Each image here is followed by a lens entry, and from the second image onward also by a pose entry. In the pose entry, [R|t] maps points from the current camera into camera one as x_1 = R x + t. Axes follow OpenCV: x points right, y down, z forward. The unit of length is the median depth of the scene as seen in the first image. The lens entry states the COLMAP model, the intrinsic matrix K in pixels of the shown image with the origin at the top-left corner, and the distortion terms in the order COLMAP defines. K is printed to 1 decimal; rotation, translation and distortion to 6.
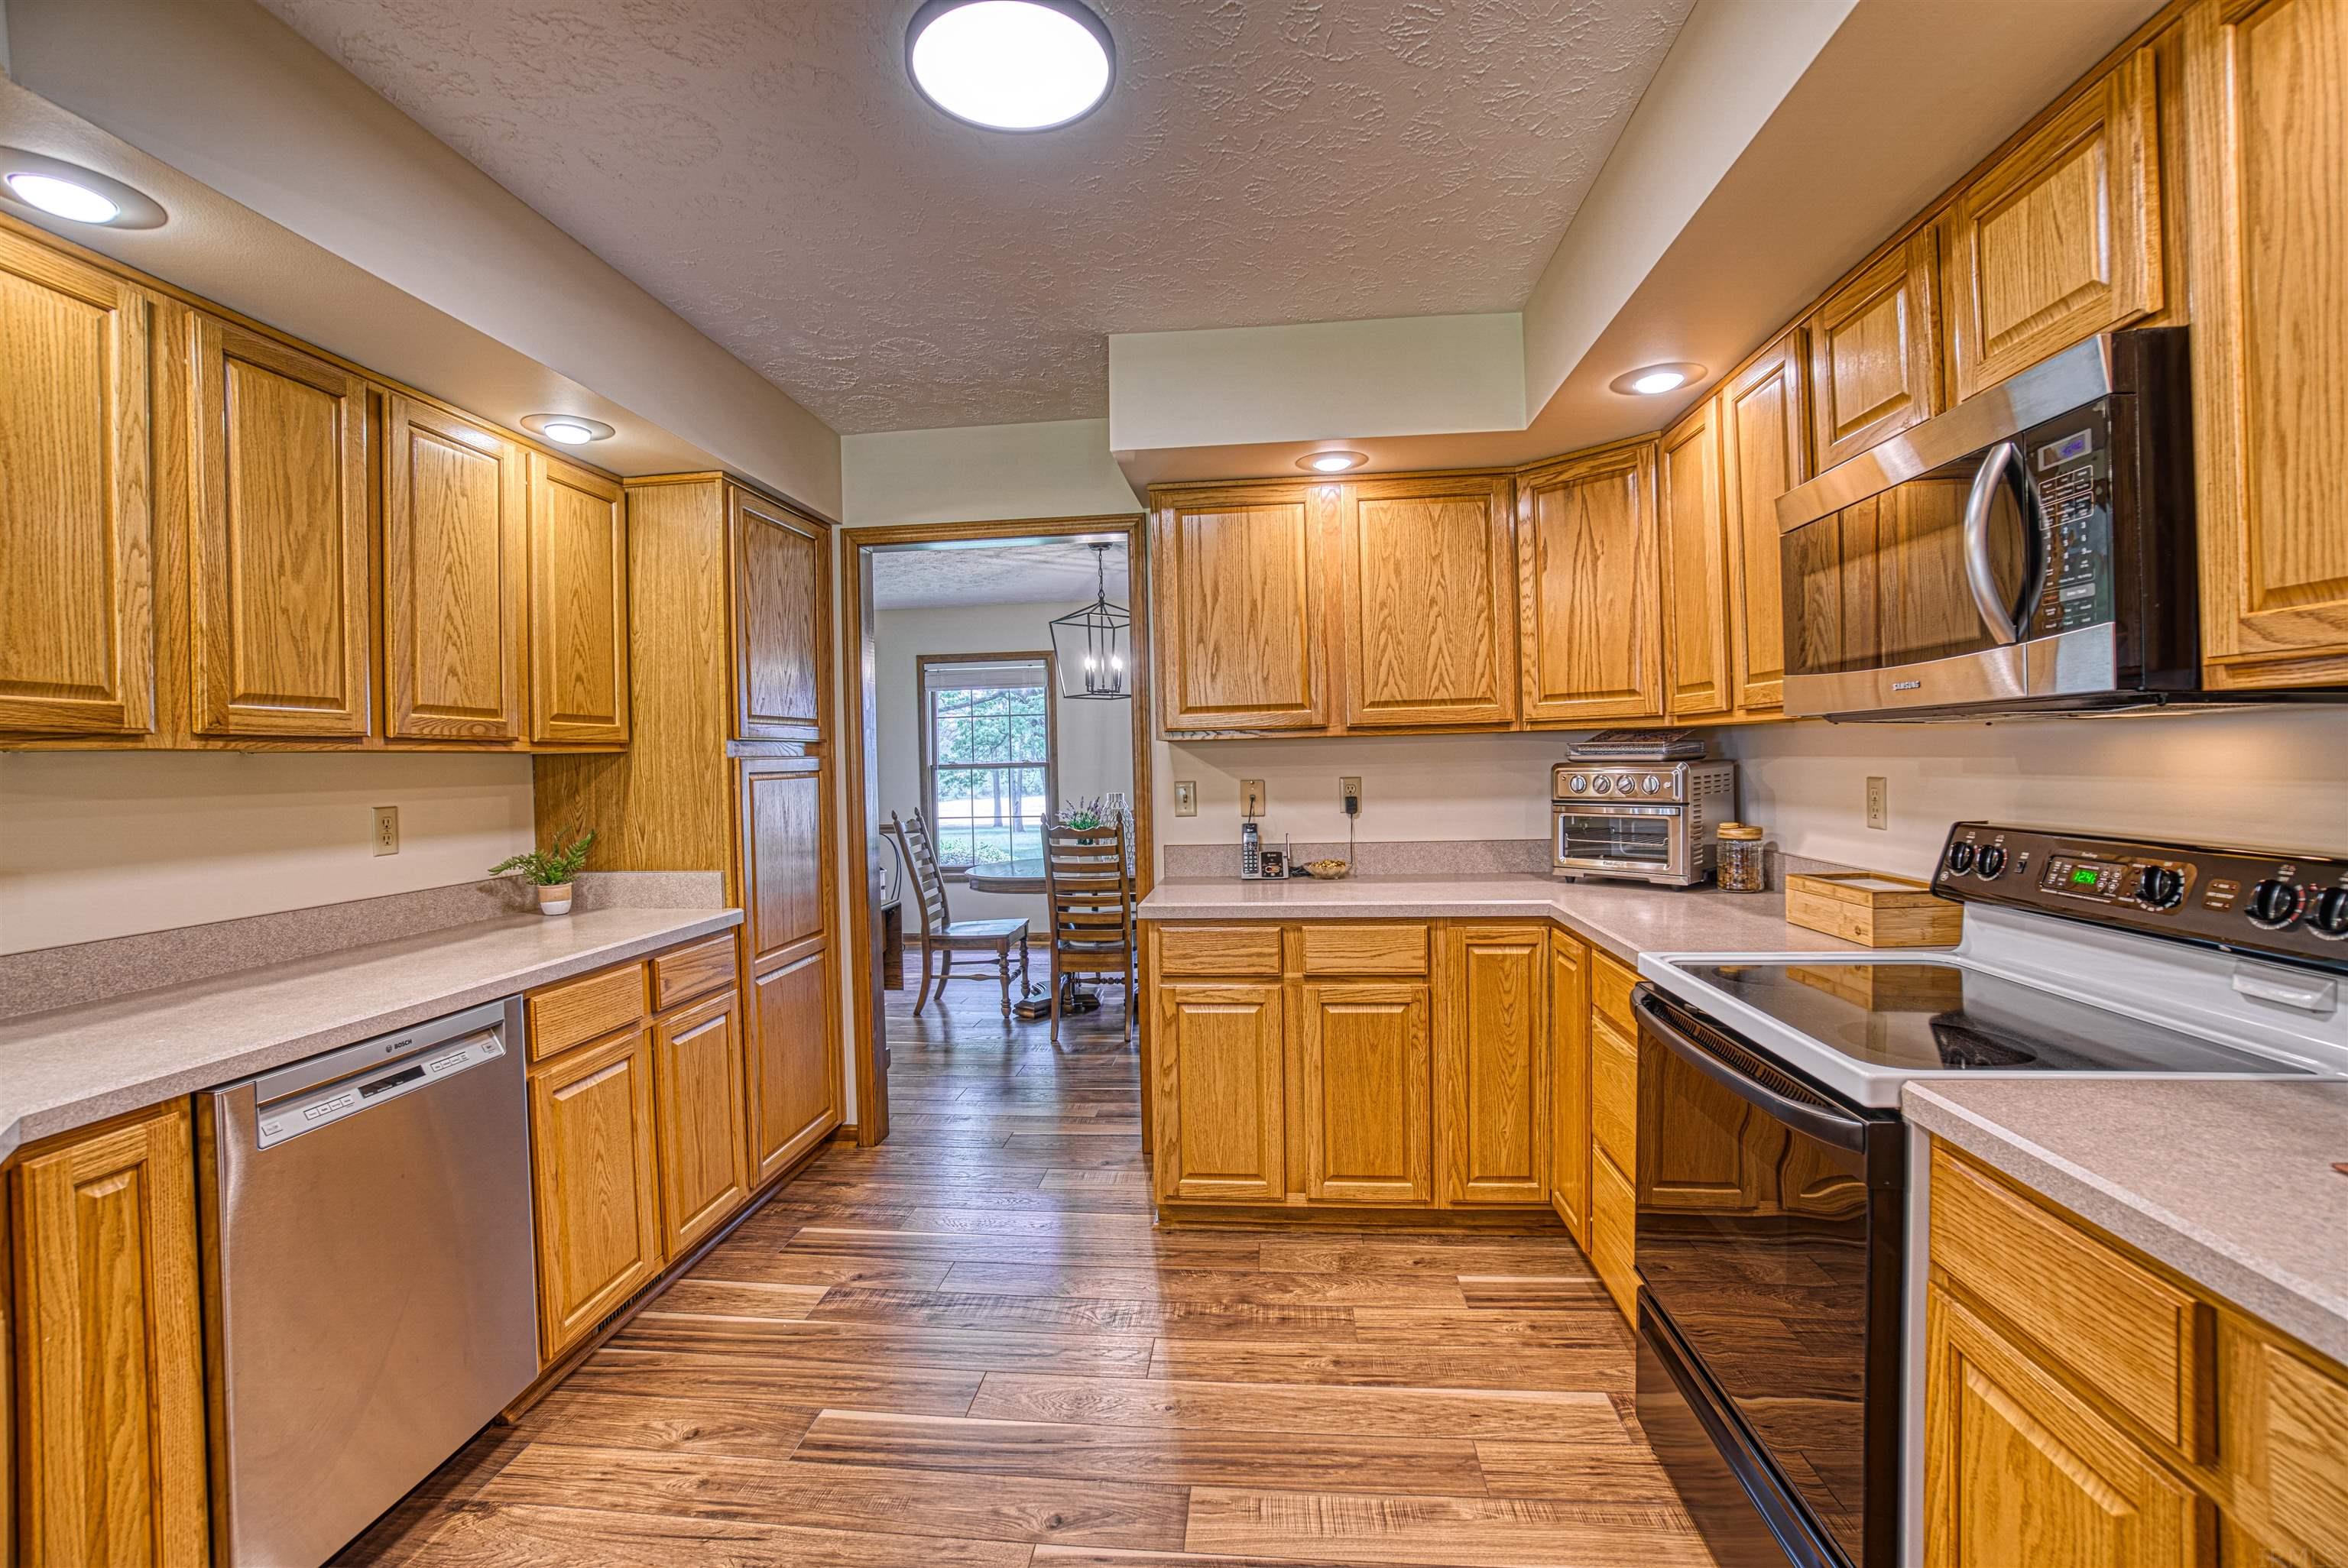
lens RADIAL K [[1022.3, 0, 1164.1], [0, 1022.3, 765.3], [0, 0, 1]] dist [-0.056904, 0.019253]
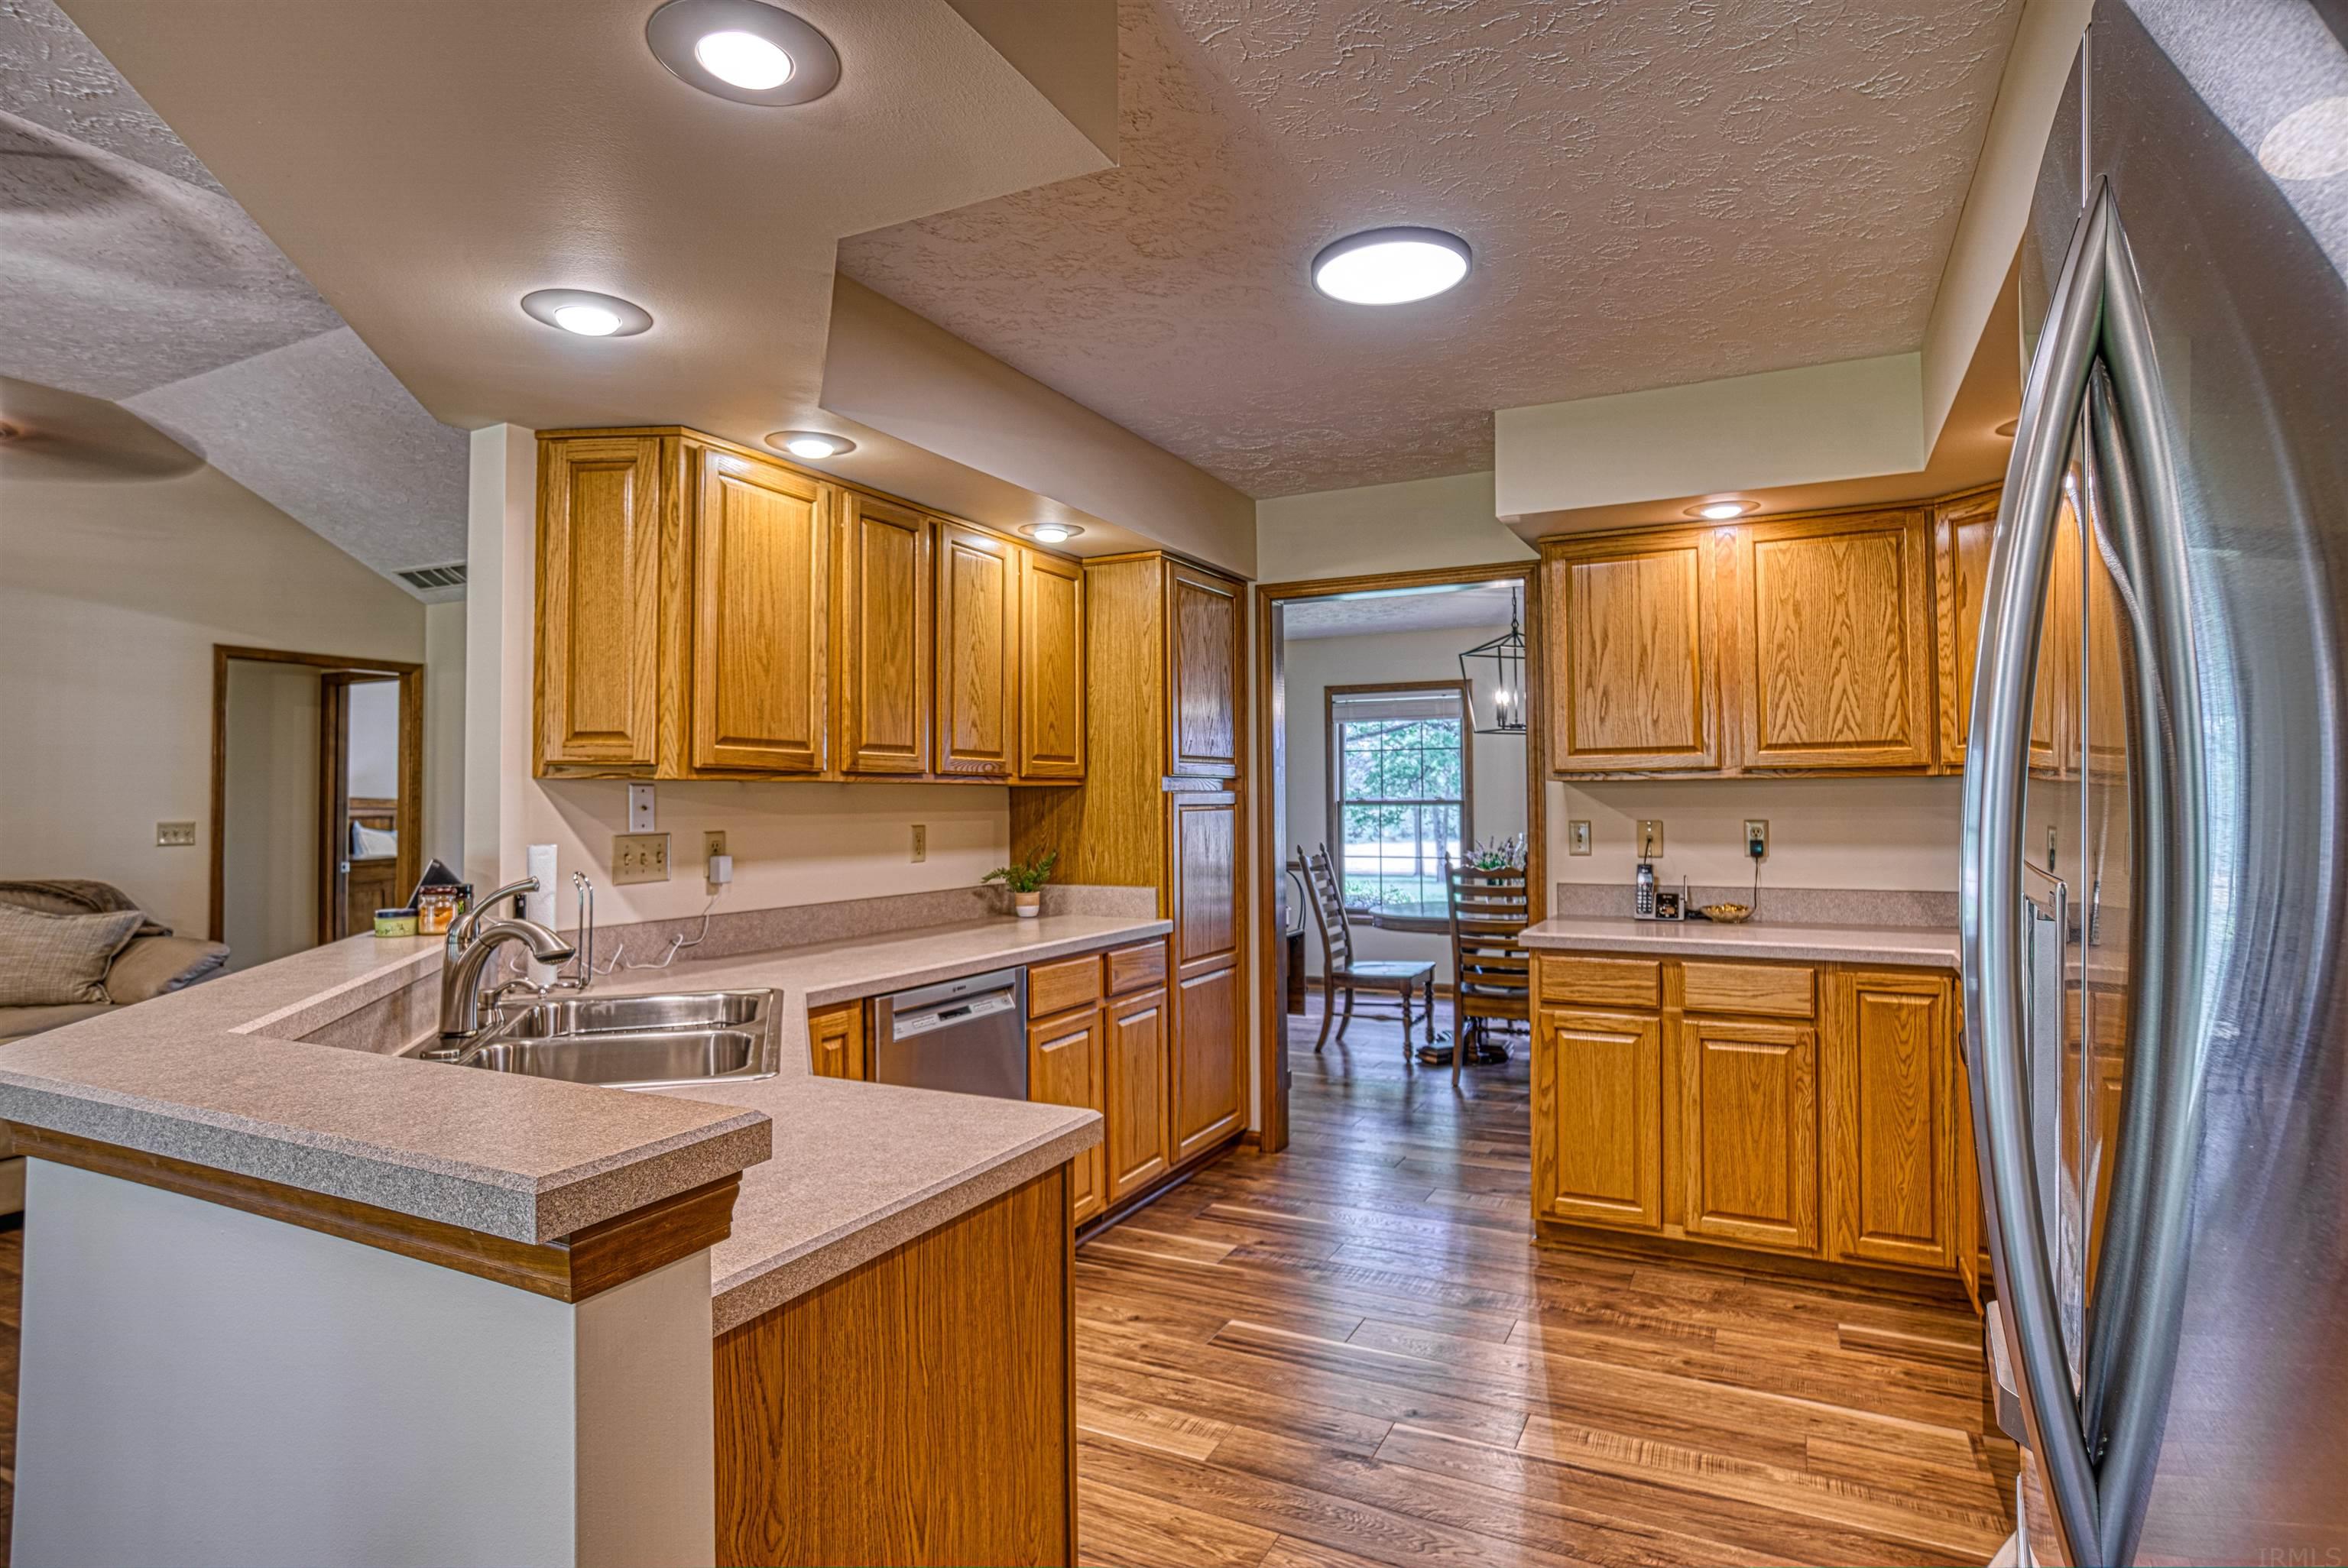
lens RADIAL K [[1215.7, 0, 1172.3], [0, 1215.7, 776.9], [0, 0, 1]] dist [-0.022314, 0.001923]
pose [[0.934266, 0.010024, -0.356436, 0.089655], [-0.017087, 0.999715, -0.016671, -0.000823], [0.356167, 0.021666, 0.934171, -0.338452]]
